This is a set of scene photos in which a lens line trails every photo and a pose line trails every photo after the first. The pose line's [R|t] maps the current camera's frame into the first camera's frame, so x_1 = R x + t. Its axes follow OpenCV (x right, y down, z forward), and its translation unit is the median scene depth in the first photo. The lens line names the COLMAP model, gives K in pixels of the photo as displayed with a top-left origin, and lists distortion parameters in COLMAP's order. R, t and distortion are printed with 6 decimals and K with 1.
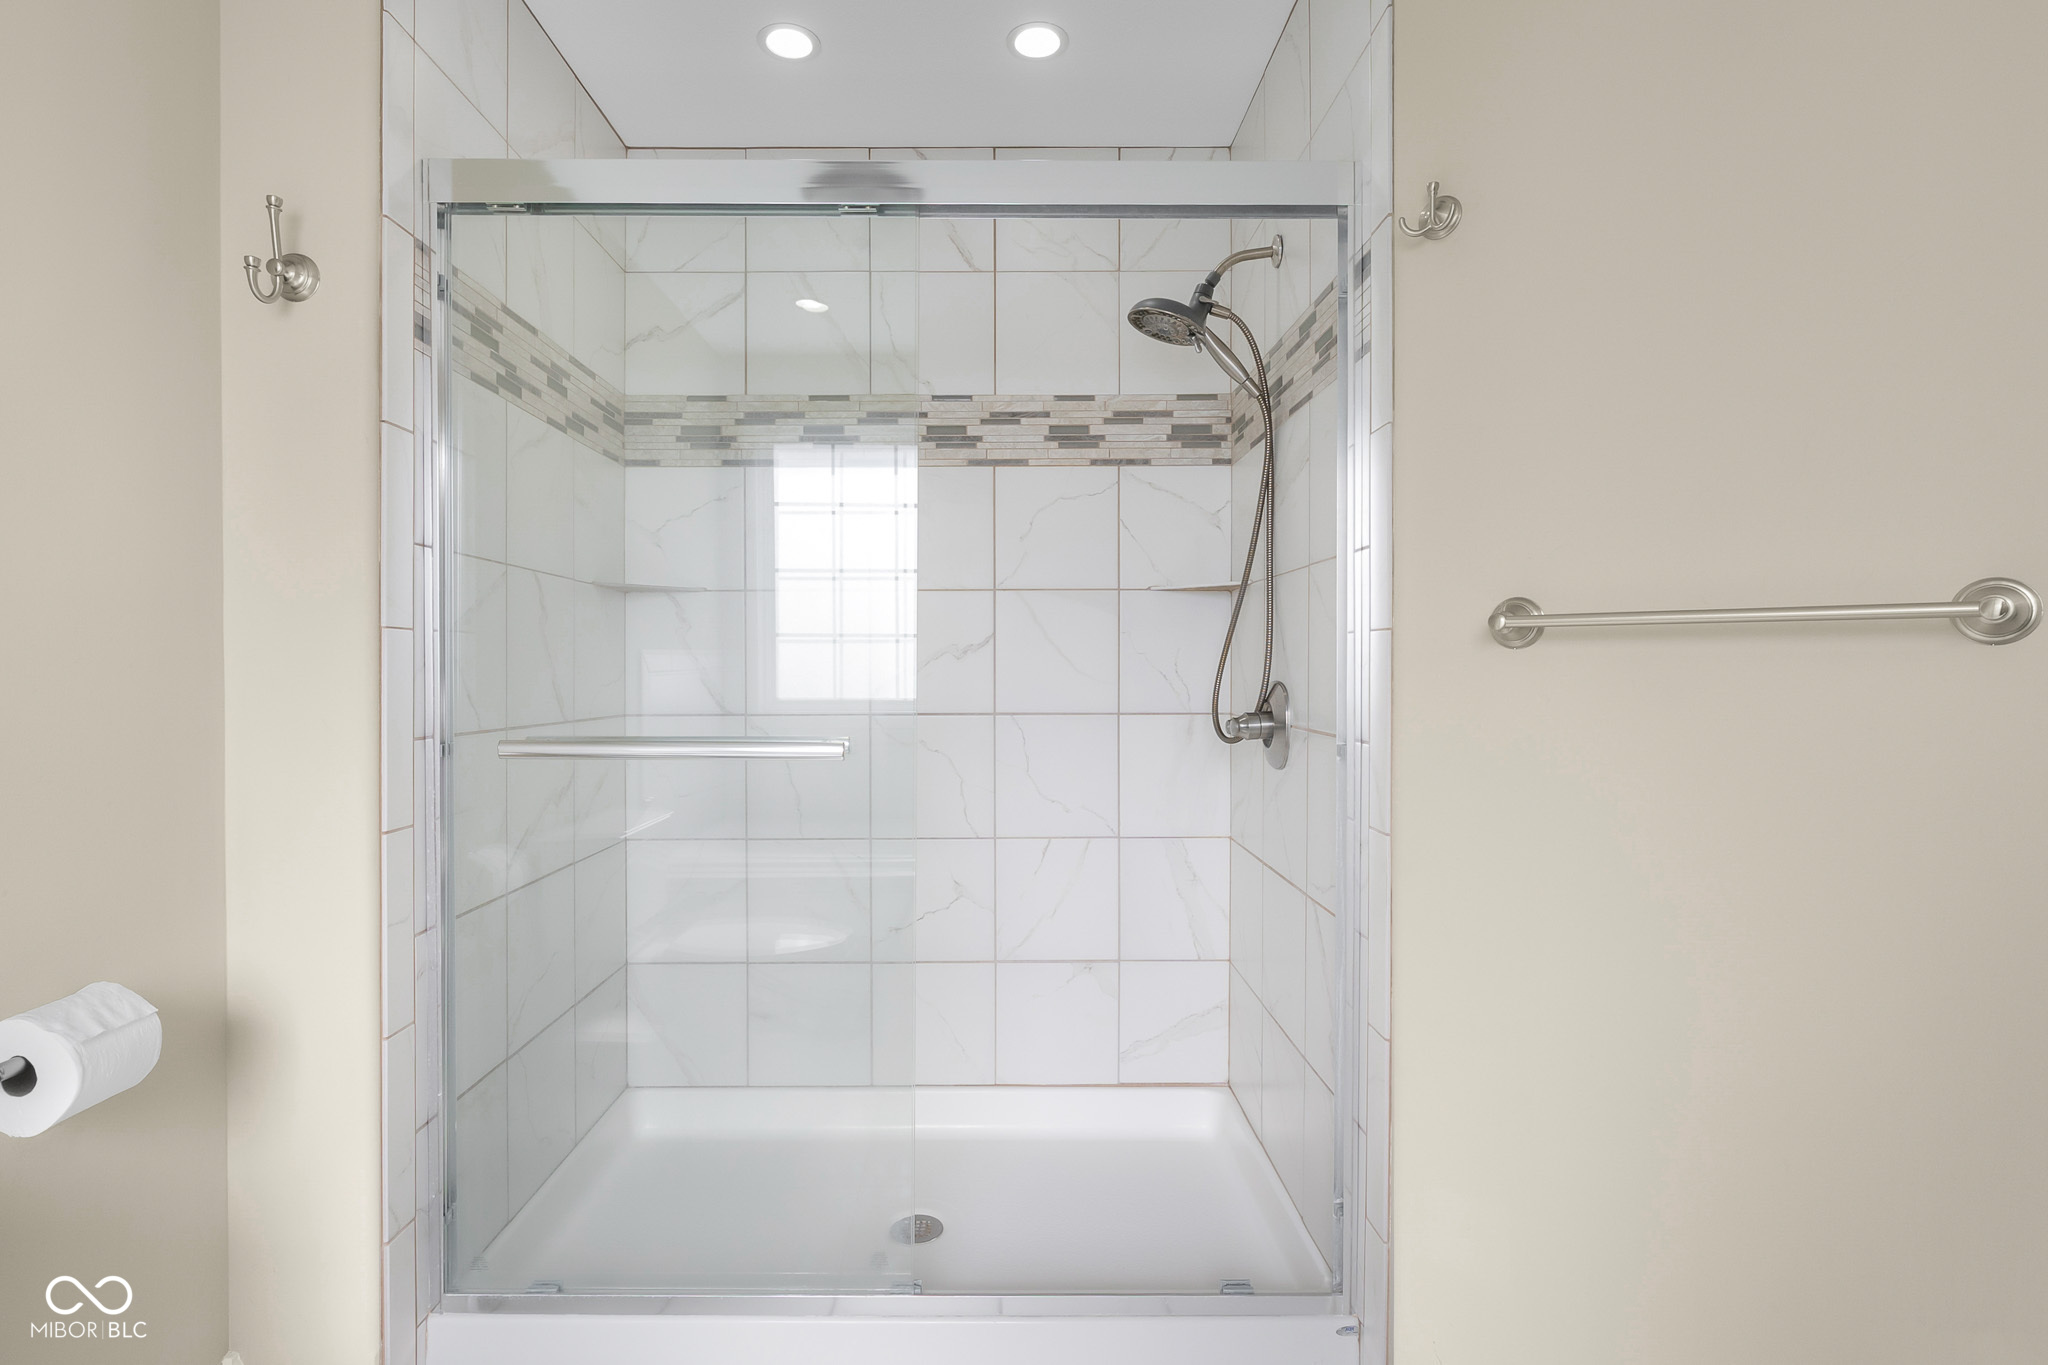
lens RADIAL K [[983.7, 0, 1021.1], [0, 983.7, 675.1], [0, 0, 1]] dist [-0.005939, 0.002110]
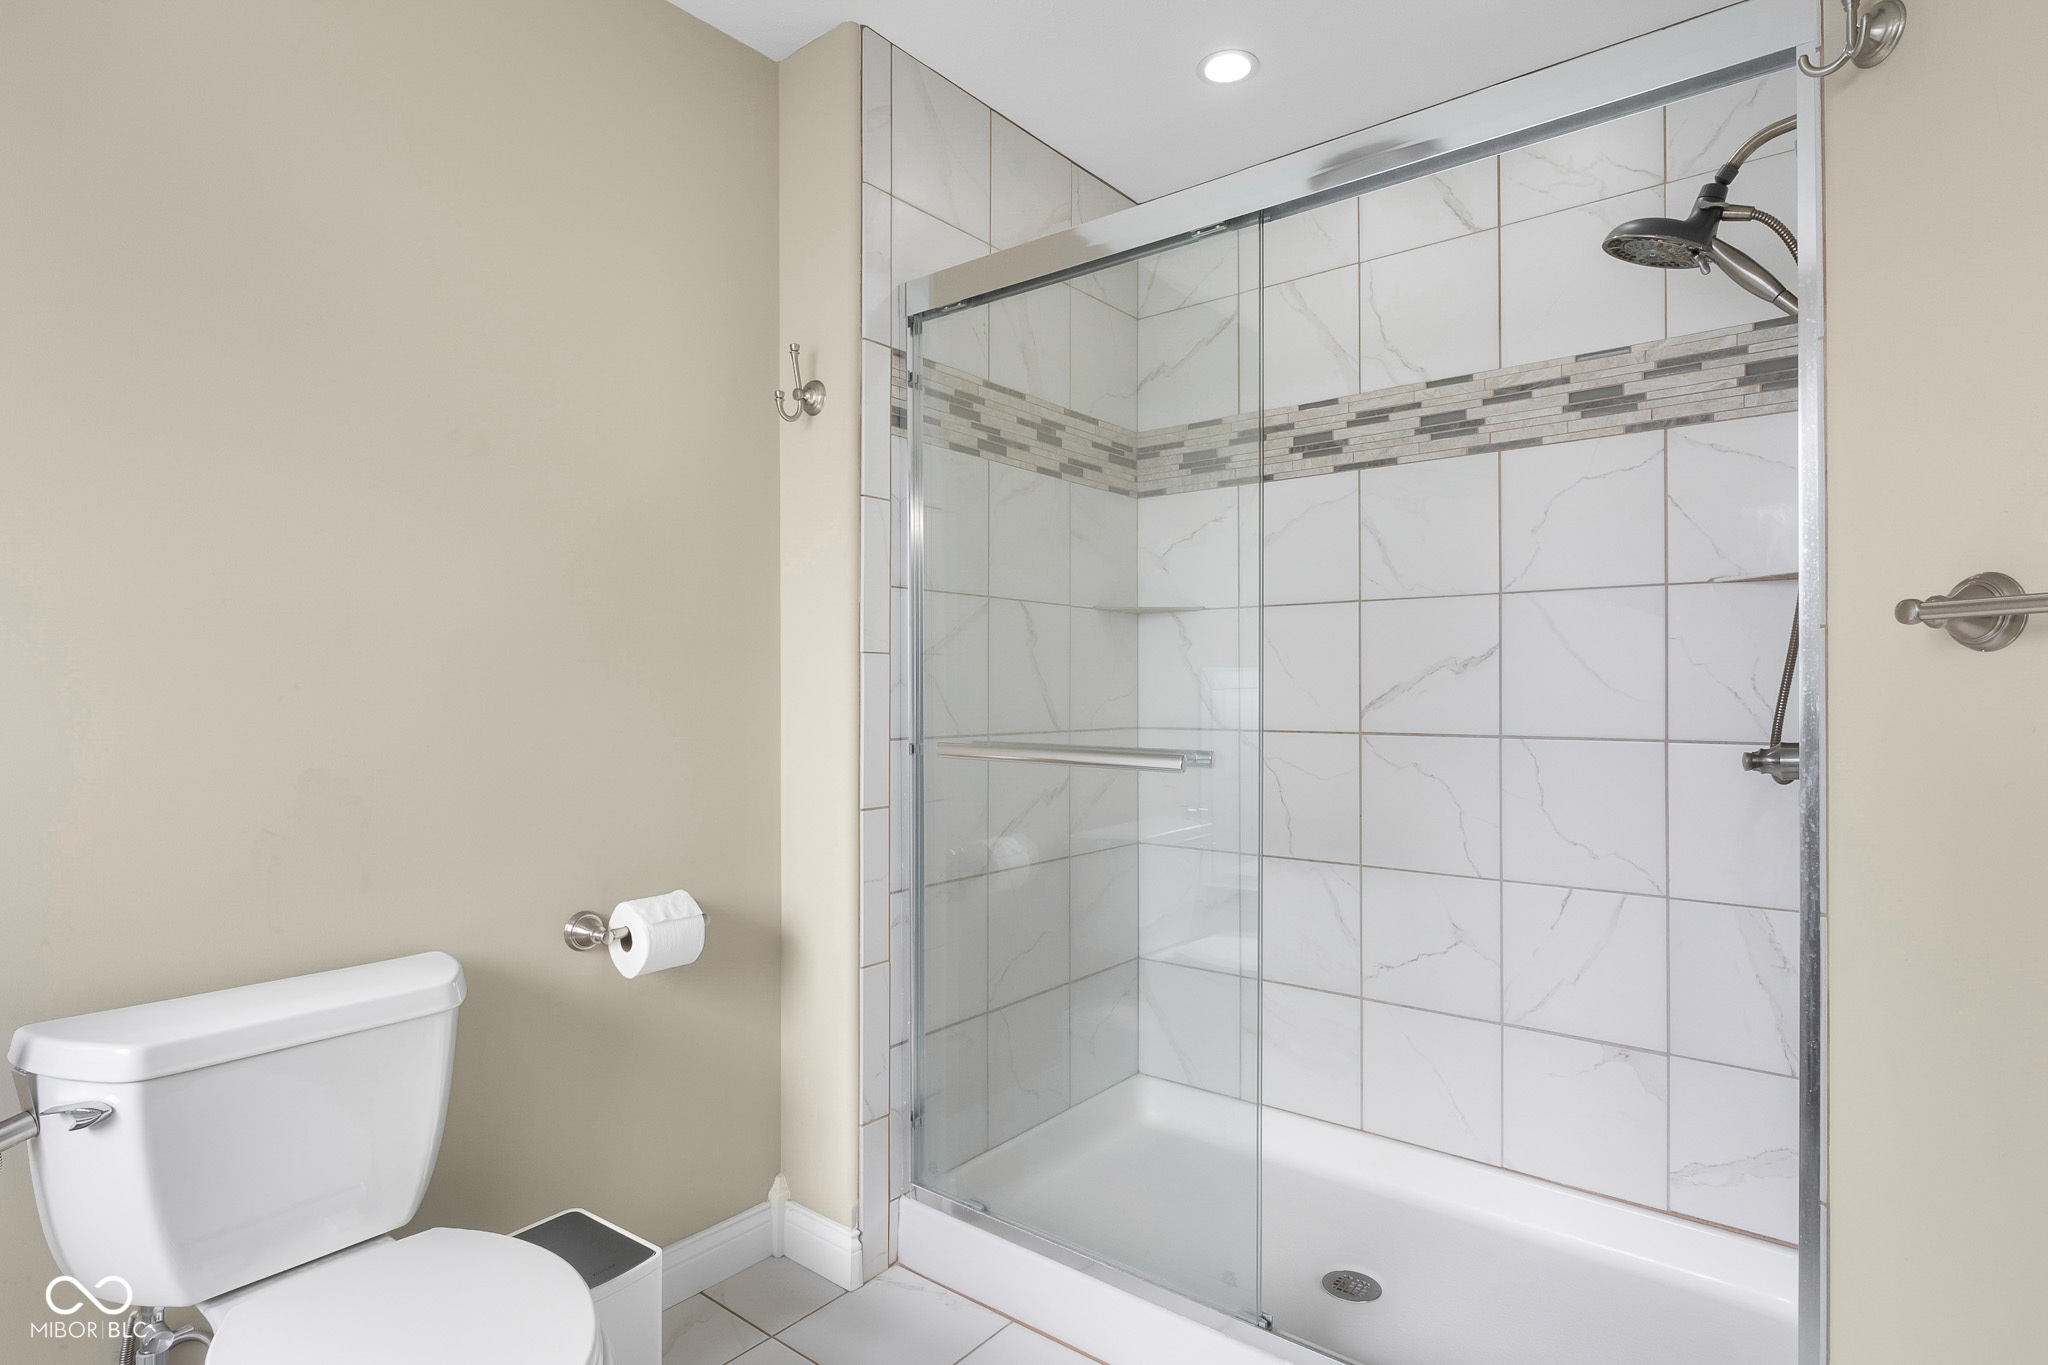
lens RADIAL K [[1036.2, 0, 1029.4], [0, 1036.2, 686.1], [0, 0, 1]] dist [0.000834, 0.001592]
pose [[0.790118, -0.000769, -0.612954, 0.209169], [-0.003704, 0.999975, -0.006029, 0.002016], [0.612944, 0.007033, 0.790095, 0.025936]]
